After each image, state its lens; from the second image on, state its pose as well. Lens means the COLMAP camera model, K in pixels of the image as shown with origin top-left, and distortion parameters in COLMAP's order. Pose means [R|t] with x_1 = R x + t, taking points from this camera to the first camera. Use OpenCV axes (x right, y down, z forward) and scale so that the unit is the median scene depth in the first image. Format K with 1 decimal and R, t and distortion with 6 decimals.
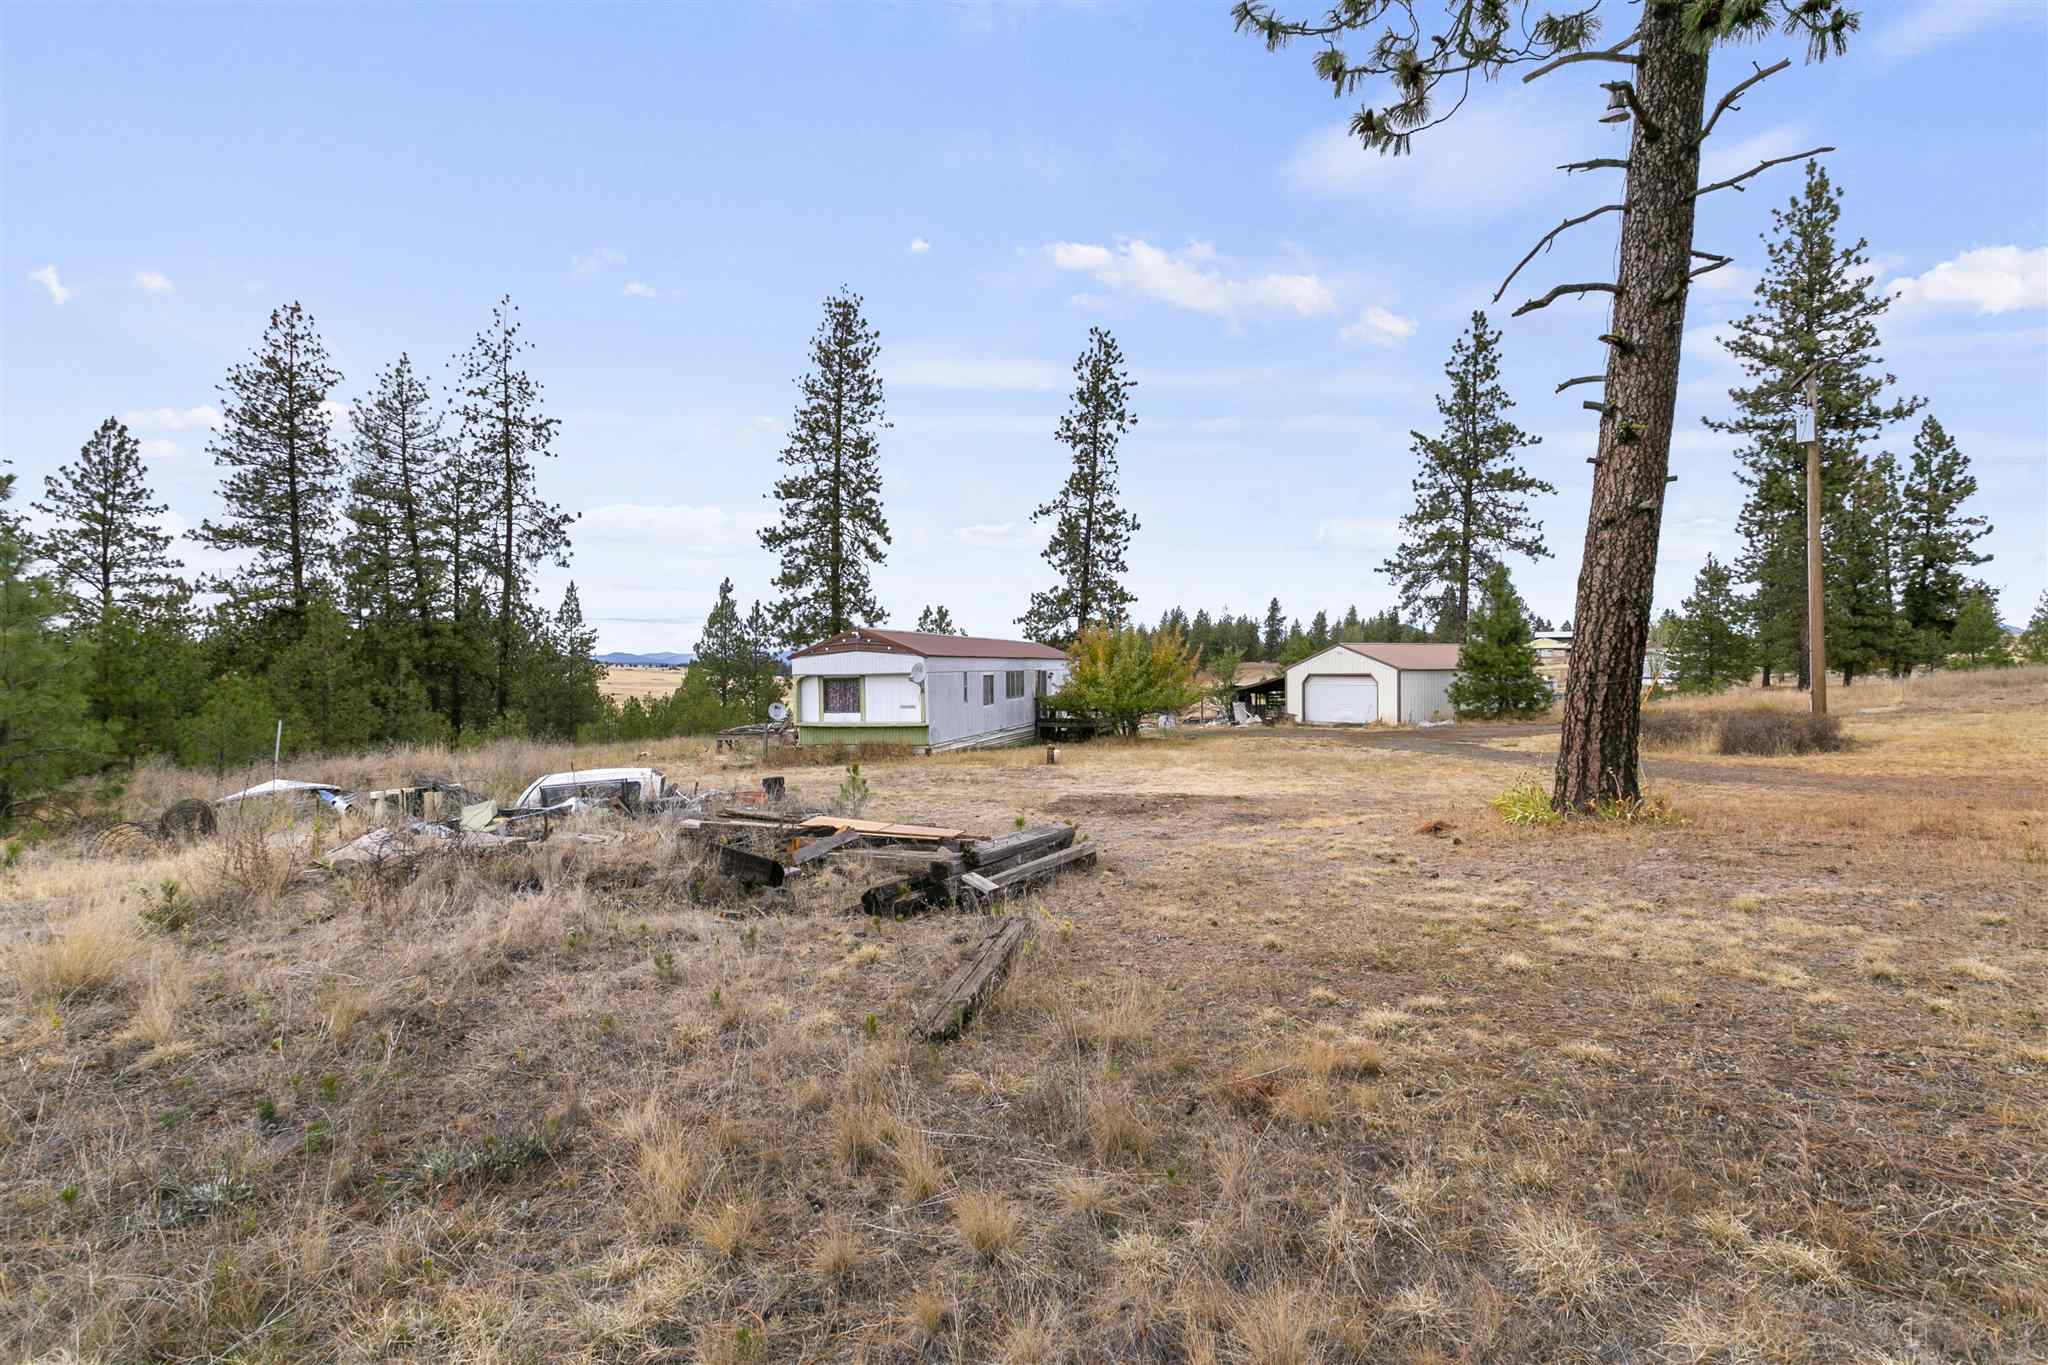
lens RADIAL K [[1007.0, 0, 1021.1], [0, 1007.0, 647.2], [0, 0, 1]] dist [0.003335, 0.000435]
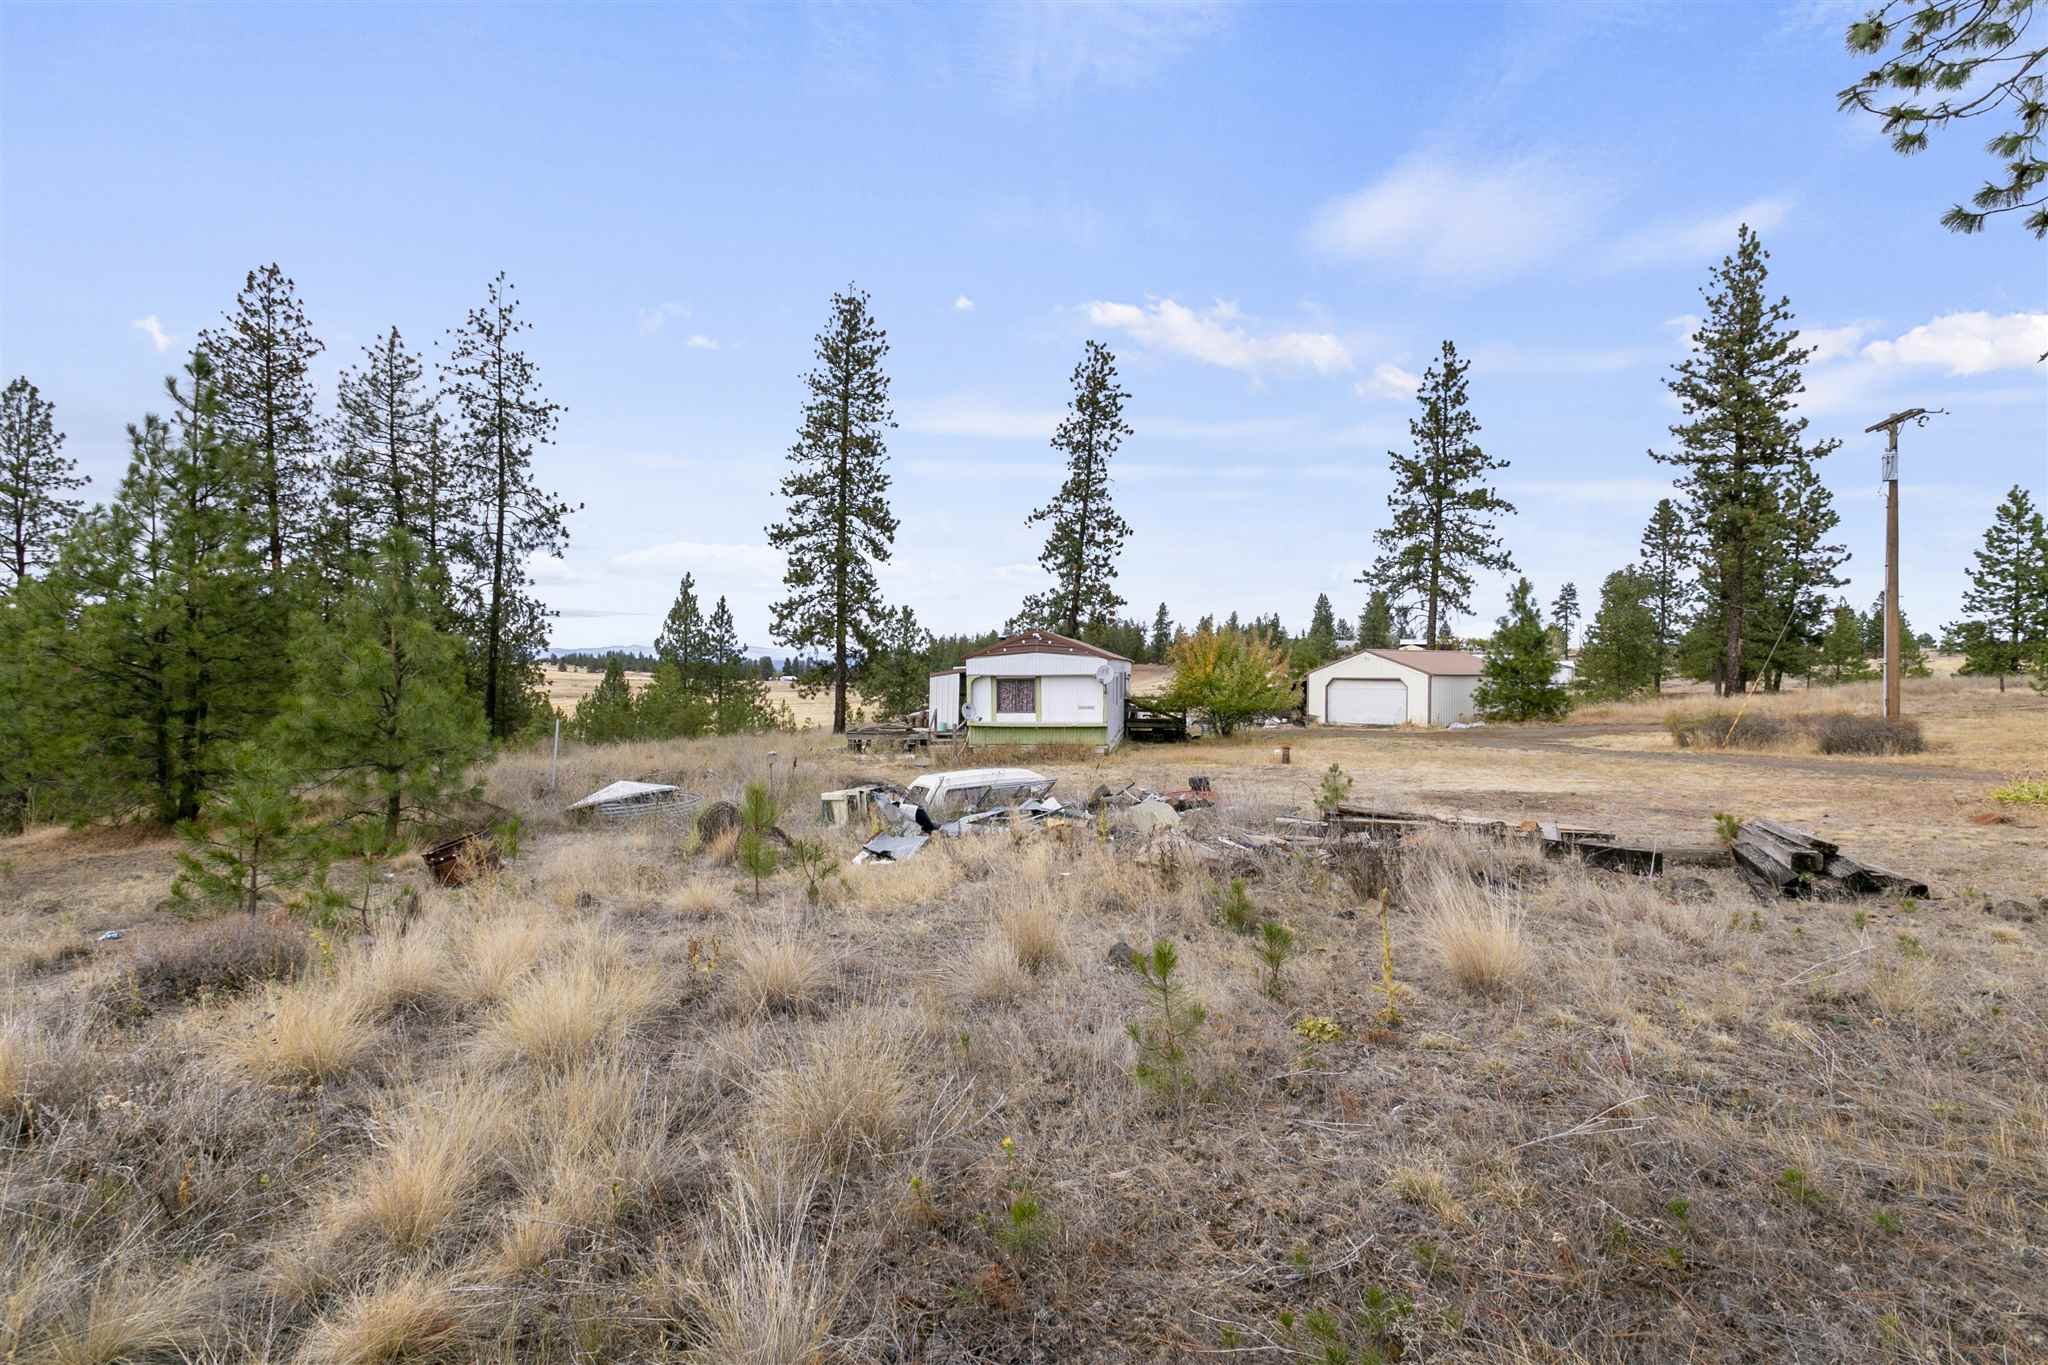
lens RADIAL K [[997.5, 0, 1026.9], [0, 997.5, 644.8], [0, 0, 1]] dist [0.007849, 0.000737]
pose [[0.991183, 0.013961, 0.131759, -0.131285], [-0.013551, 0.999900, -0.004011, 0.000218], [-0.131802, 0.002190, 0.991274, 0.001563]]
